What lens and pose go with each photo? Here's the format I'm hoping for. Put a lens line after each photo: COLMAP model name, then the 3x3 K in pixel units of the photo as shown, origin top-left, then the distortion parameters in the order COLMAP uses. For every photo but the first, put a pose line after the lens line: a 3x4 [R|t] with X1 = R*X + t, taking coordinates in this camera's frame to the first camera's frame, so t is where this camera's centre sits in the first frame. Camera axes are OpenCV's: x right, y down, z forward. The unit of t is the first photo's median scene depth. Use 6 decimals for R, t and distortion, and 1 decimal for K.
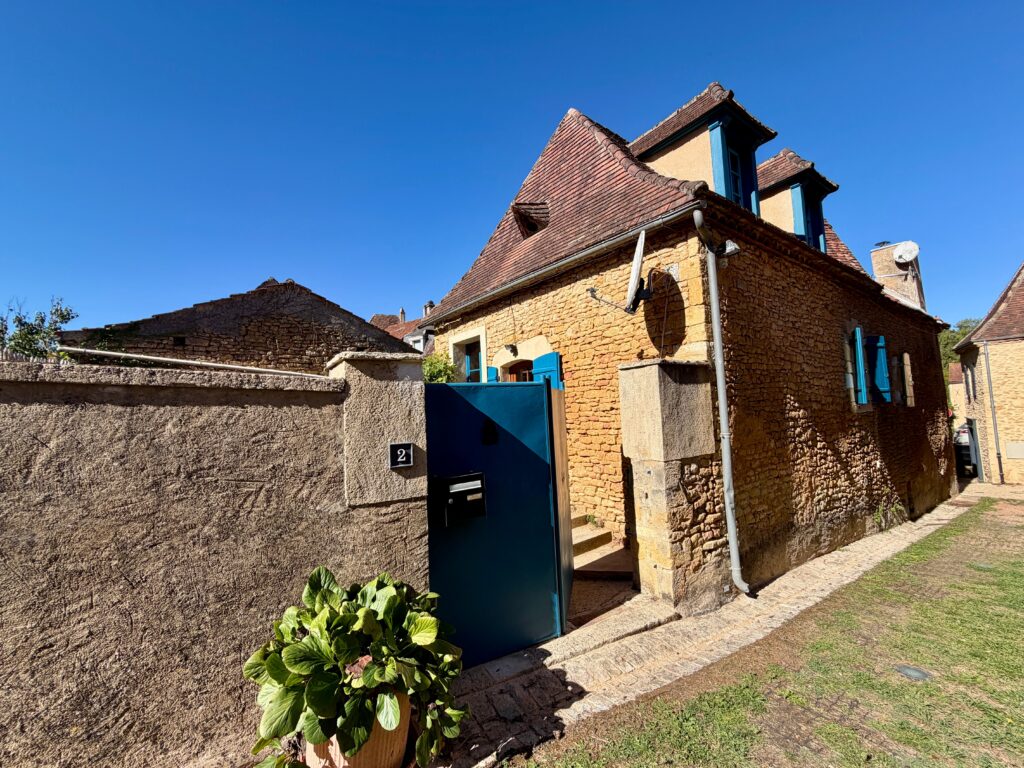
lens RADIAL K [[408.0, 0, 512.8], [0, 408.0, 385.2], [0, 0, 1]] dist [-0.001033, 0.000768]
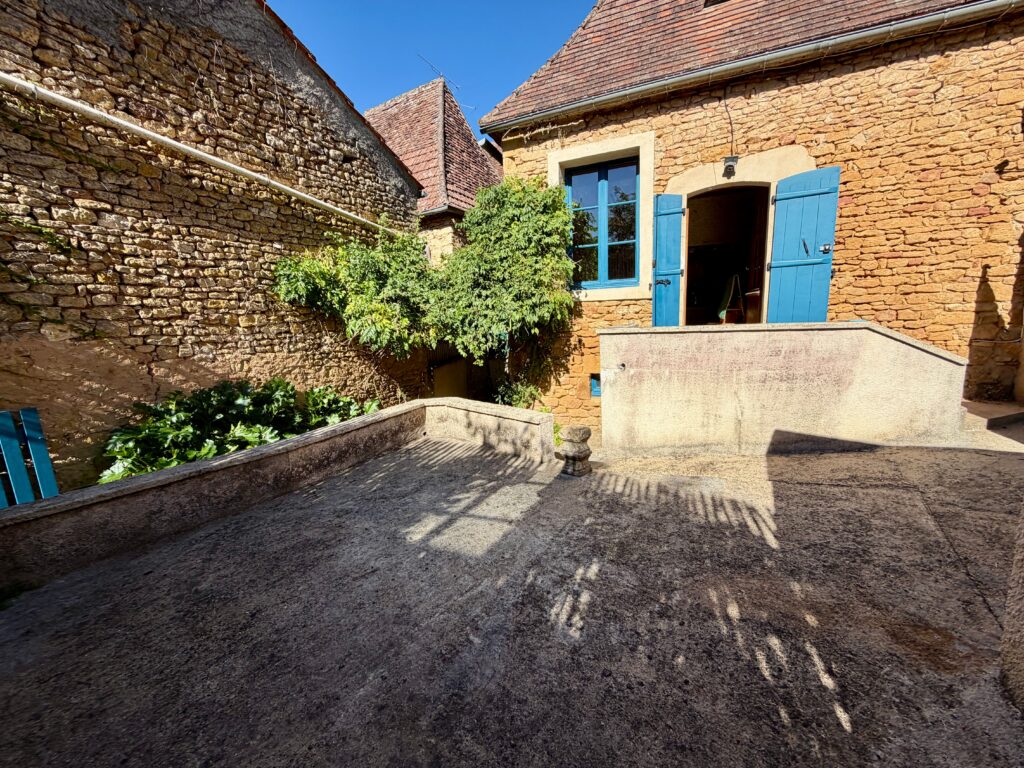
lens RADIAL K [[408.0, 0, 512.8], [0, 408.0, 383.4], [0, 0, 1]] dist [-0.001033, 0.000768]
pose [[0.872387, -0.073464, 0.483264, -0.703228], [-0.026651, 0.980023, 0.197090, 0.155004], [-0.488089, -0.184818, 0.853002, 0.497984]]
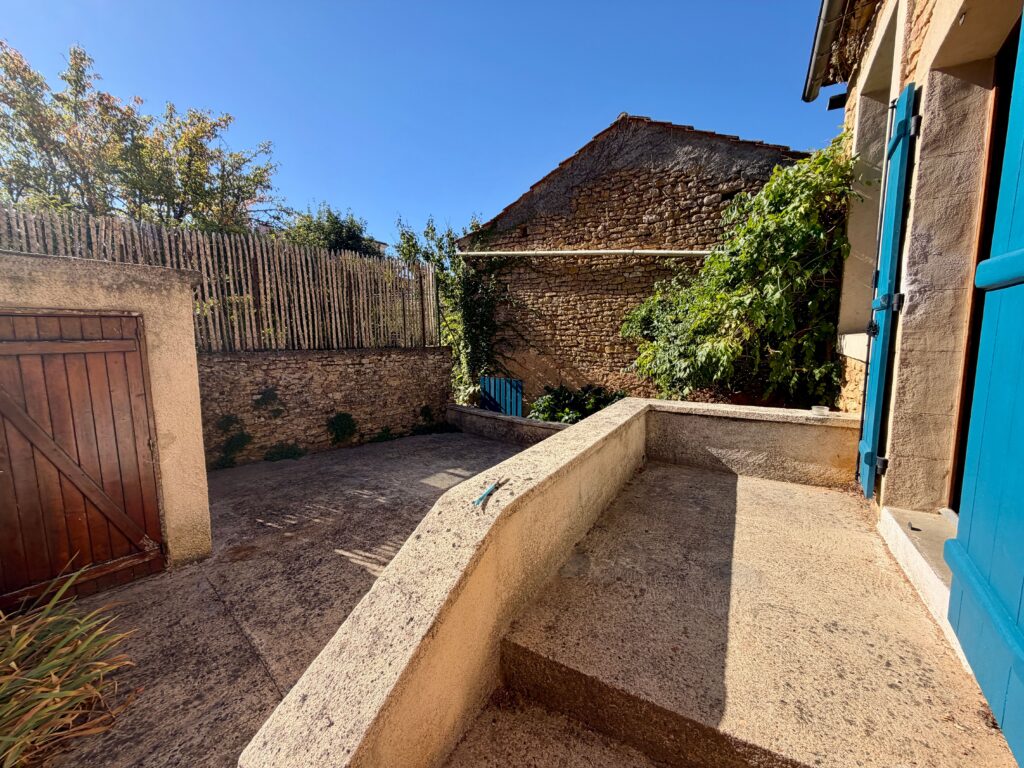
lens RADIAL K [[408.0, 0, 505.9], [0, 408.0, 384.3], [0, 0, 1]] dist [-0.001033, 0.000768]
pose [[0.366623, 0.149288, -0.918314, 0.128379], [0.051960, 0.982216, 0.180421, 0.083801], [0.928917, -0.113862, 0.352346, 0.696380]]
